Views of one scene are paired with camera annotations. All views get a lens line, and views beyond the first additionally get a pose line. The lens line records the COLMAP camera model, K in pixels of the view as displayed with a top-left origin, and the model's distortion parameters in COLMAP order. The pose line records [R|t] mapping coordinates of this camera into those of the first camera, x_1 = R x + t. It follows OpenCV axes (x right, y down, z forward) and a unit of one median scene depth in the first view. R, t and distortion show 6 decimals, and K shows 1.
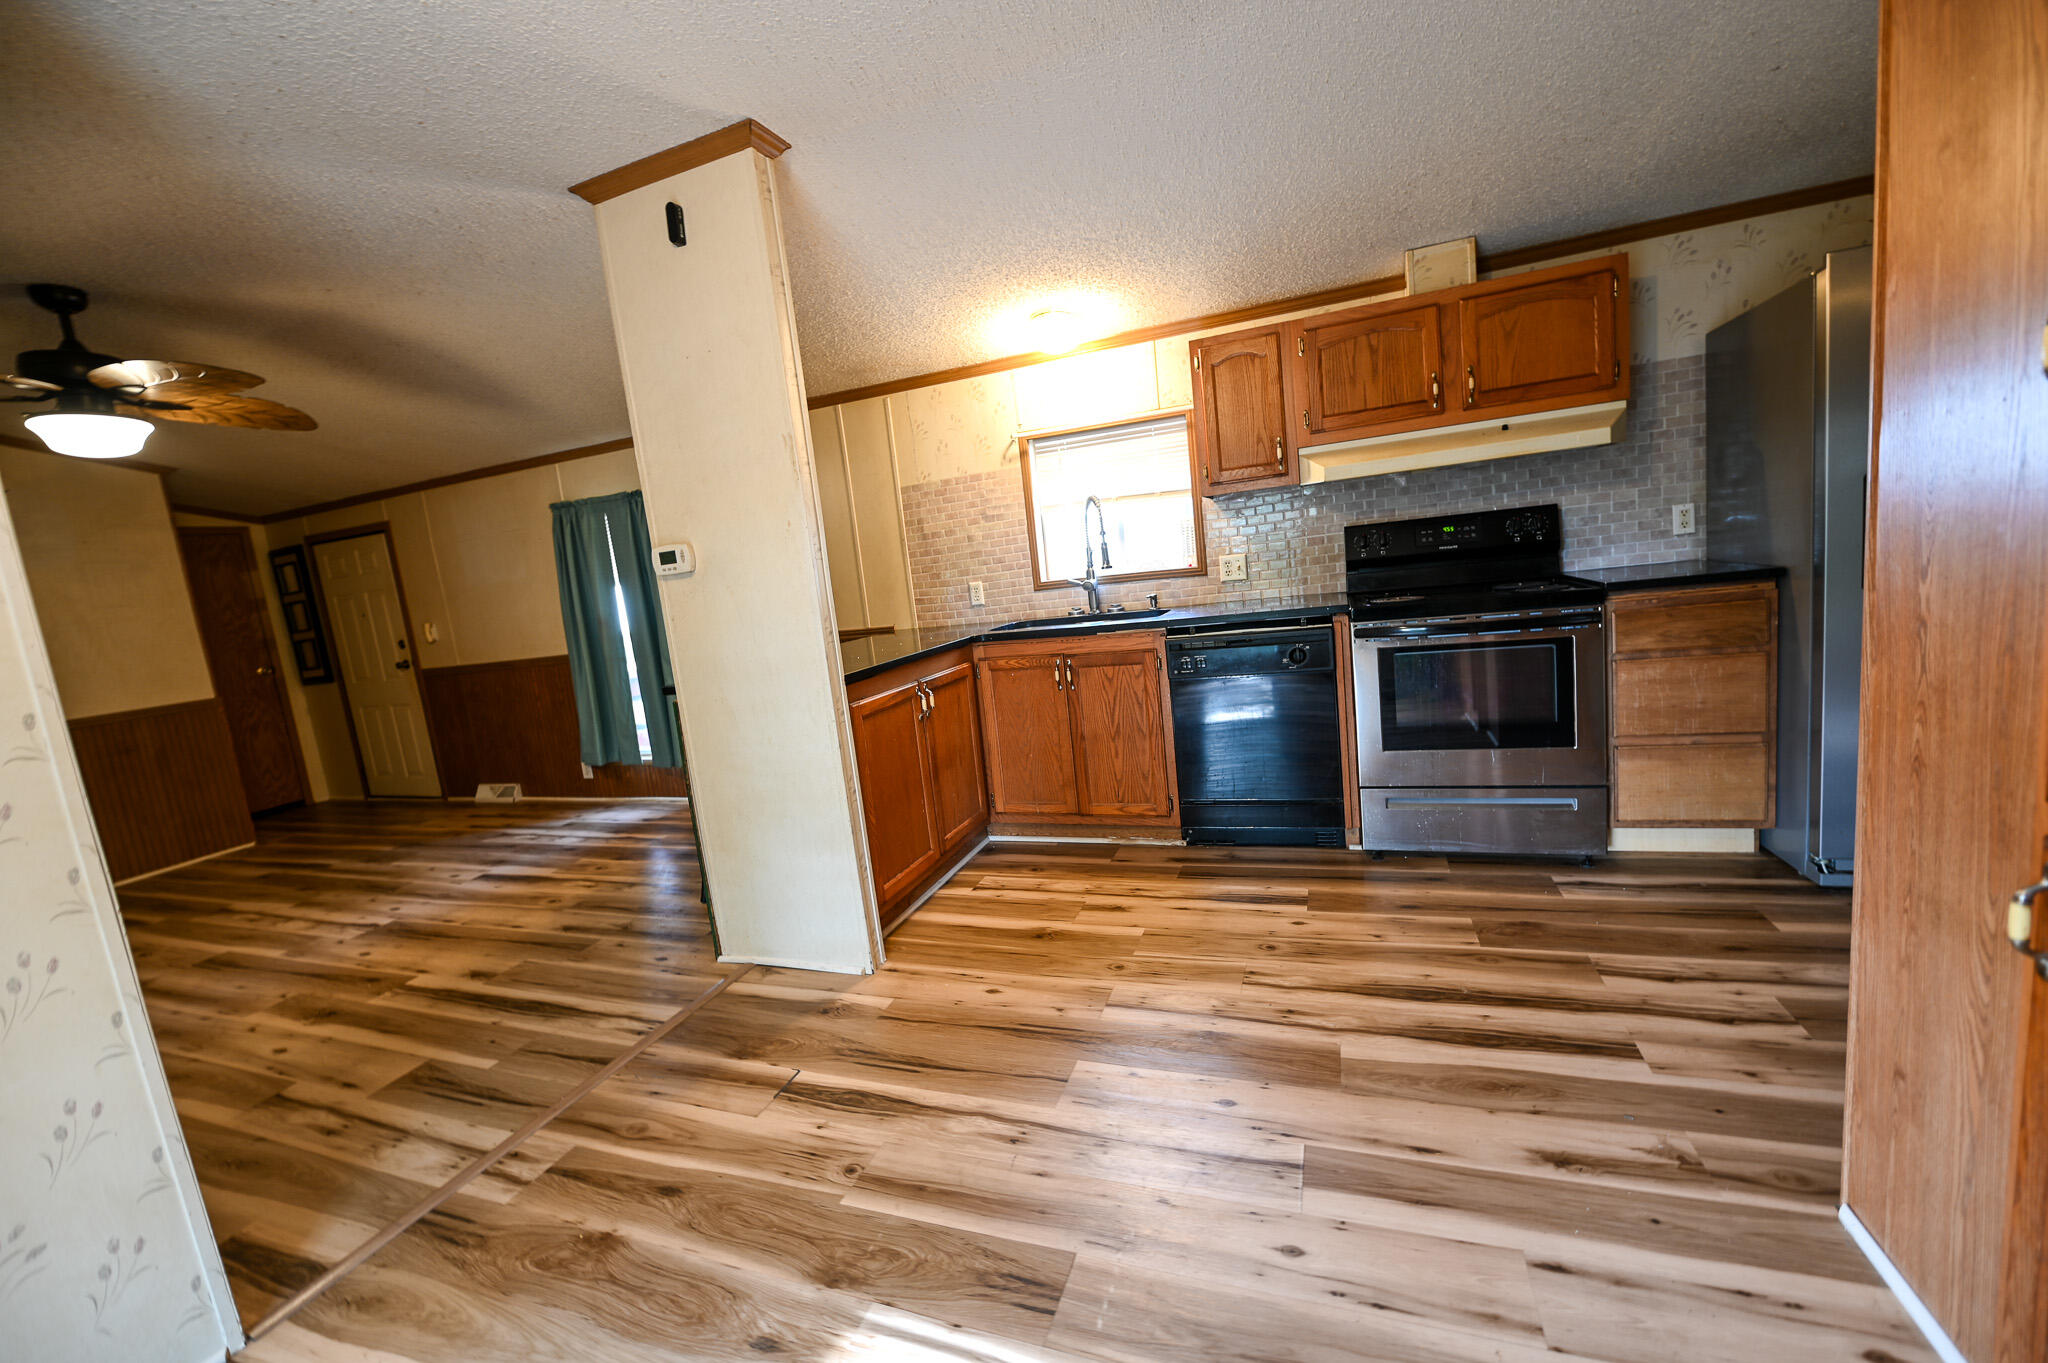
lens RADIAL K [[814.5, 0, 1025.3], [0, 814.5, 677.5], [0, 0, 1]] dist [-0.004064, -0.000855]
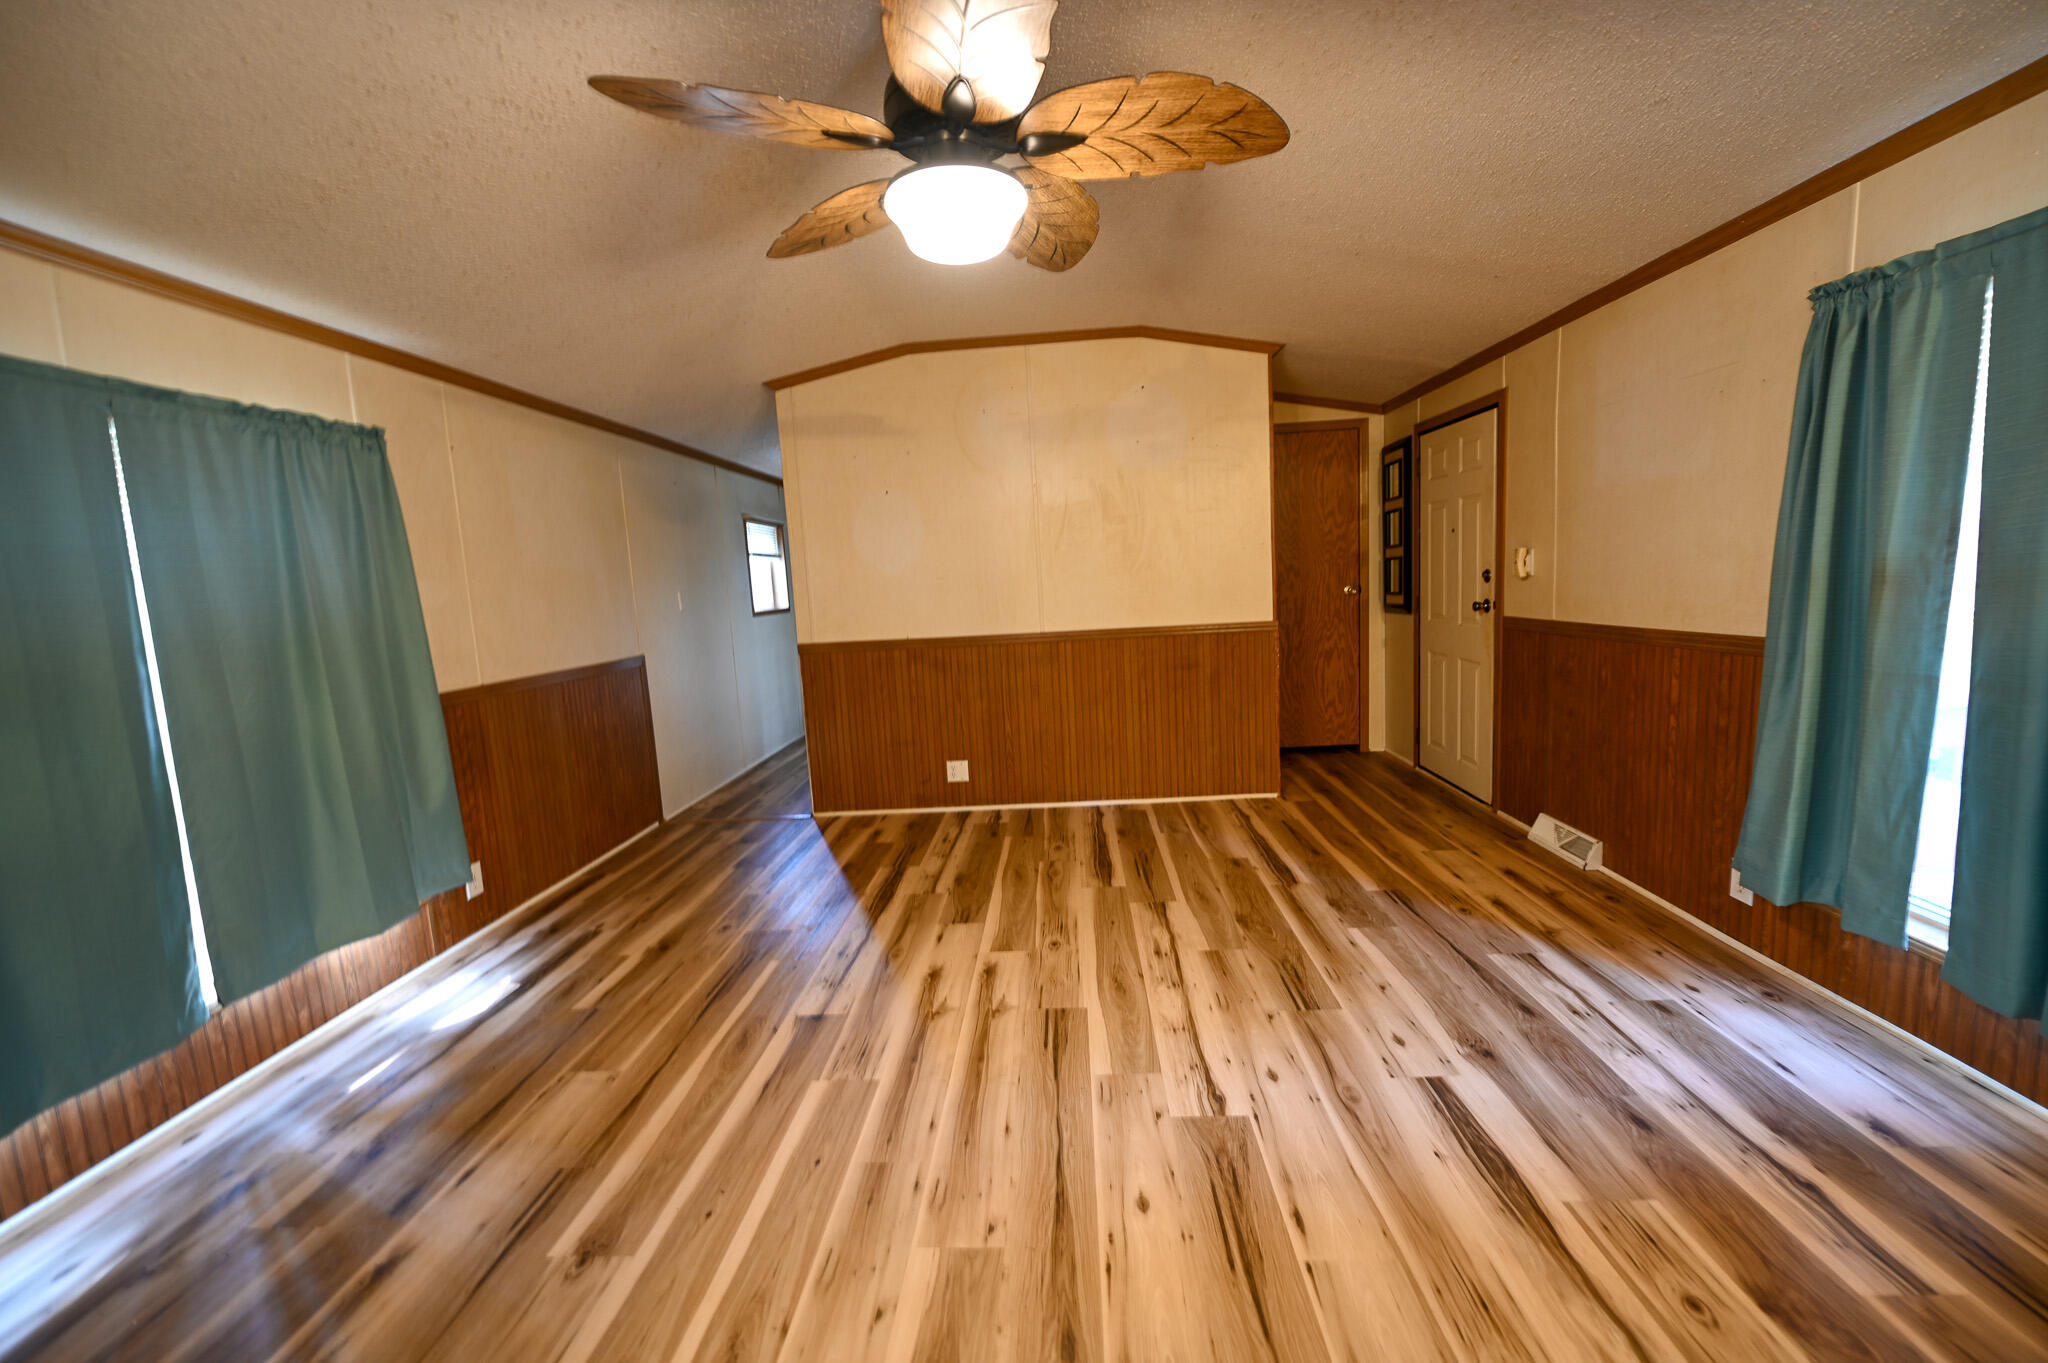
lens RADIAL K [[814.5, 0, 1025.3], [0, 814.5, 677.5], [0, 0, 1]] dist [-0.004064, -0.000855]
pose [[0.314047, 0.210945, -0.925676, -0.282464], [-0.112989, 0.976379, 0.184166, -0.046551], [0.942660, 0.046754, 0.330463, 0.487586]]
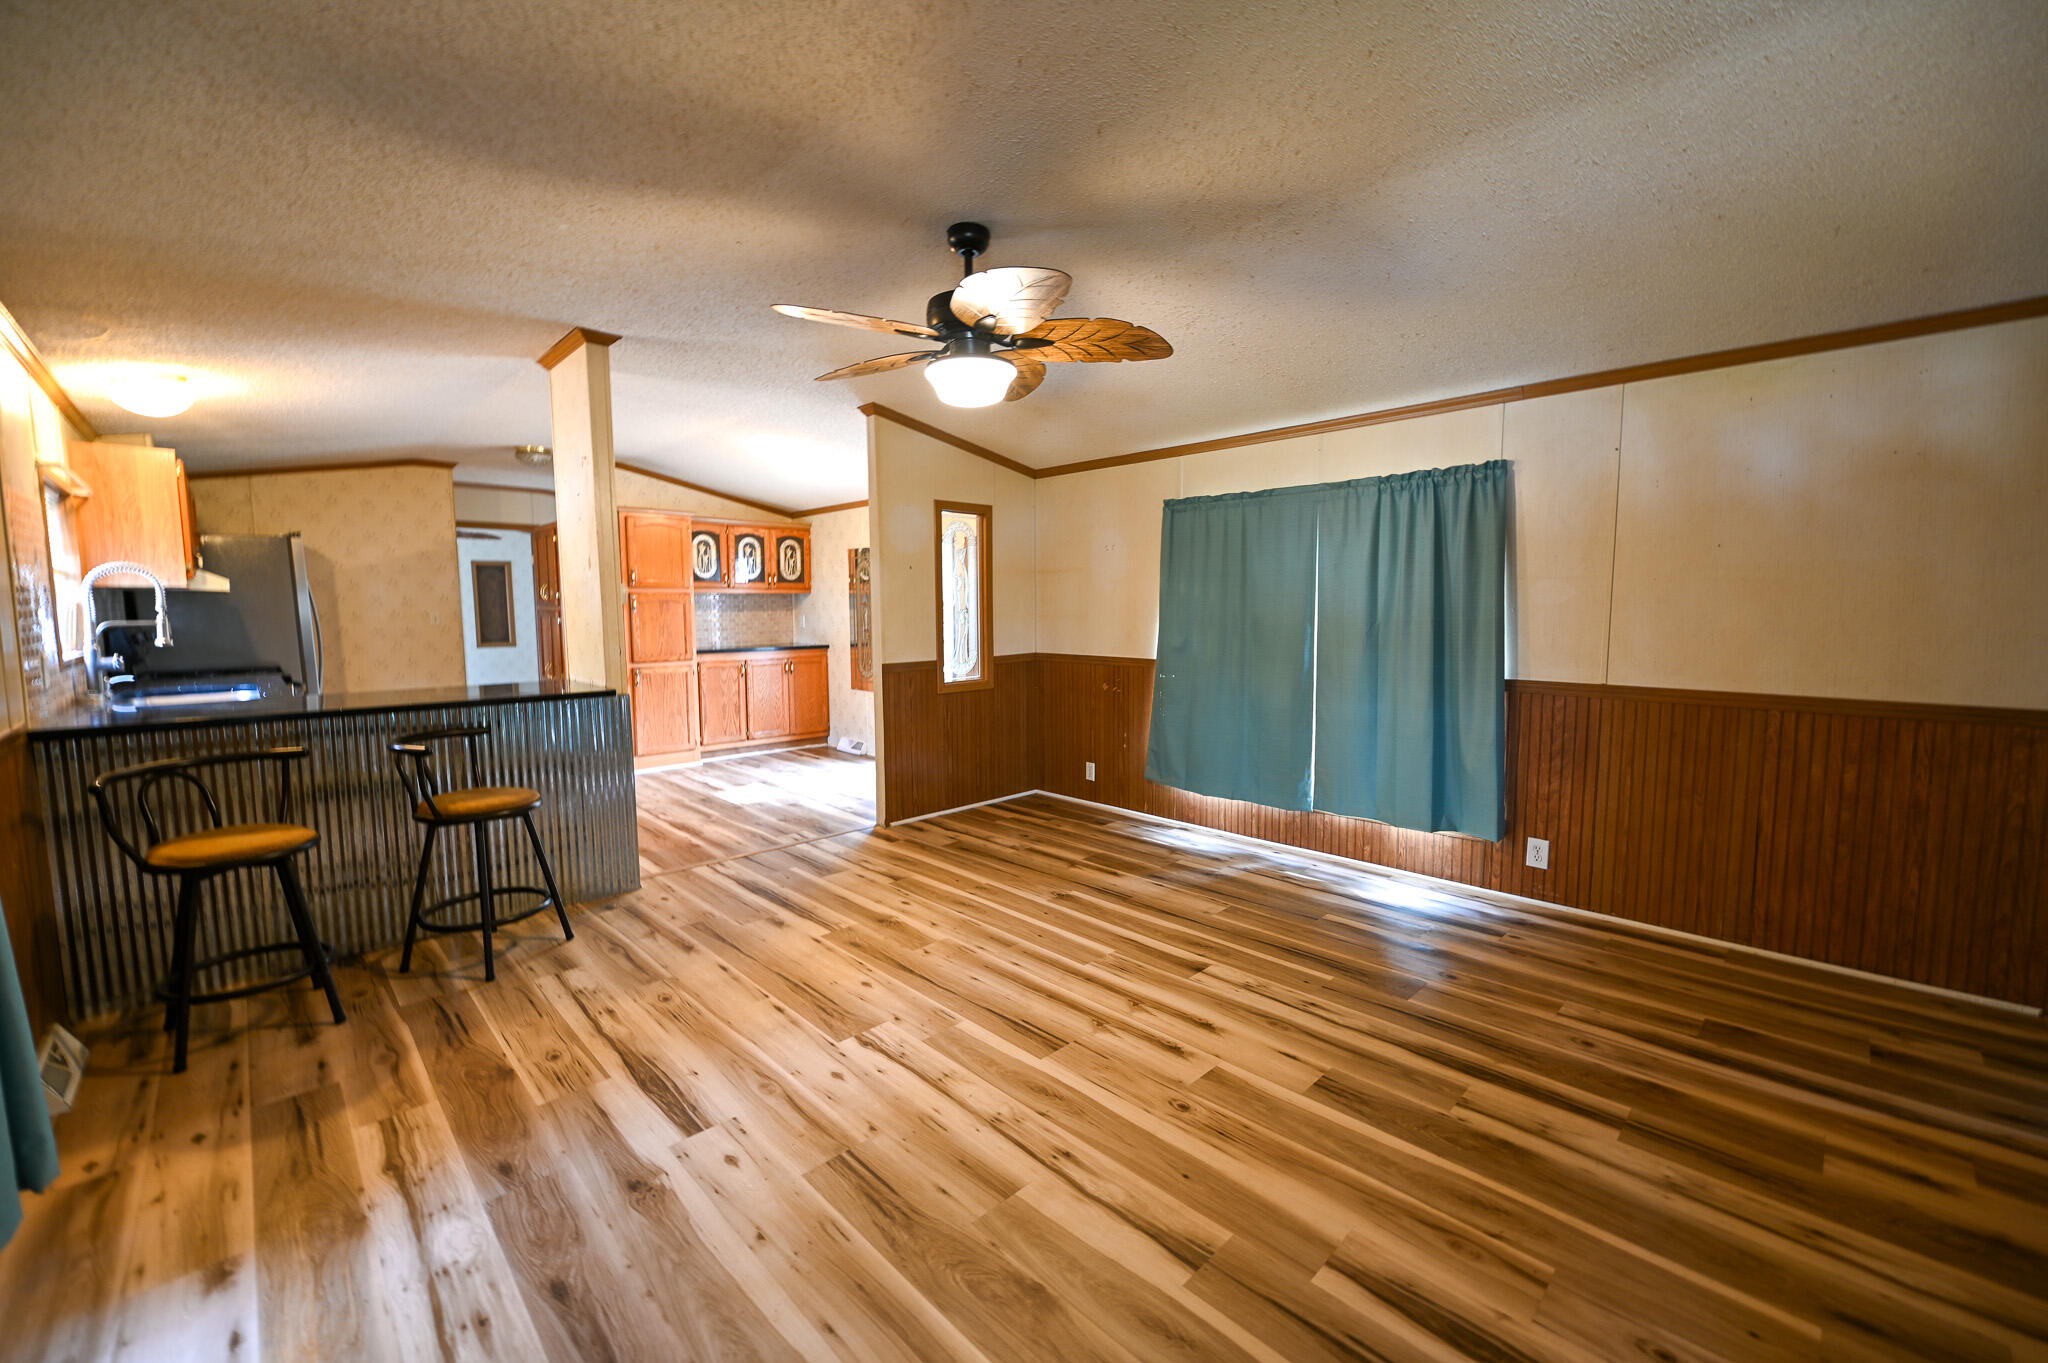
lens RADIAL K [[815.9, 0, 1035.5], [0, 815.9, 673.0], [0, 0, 1]] dist [-0.006725, -0.000502]
pose [[-0.902935, 0.082683, 0.421748, -0.901529], [0.165699, 0.972426, 0.164108, -0.064672], [-0.396550, 0.218062, -0.891738, 1.072583]]
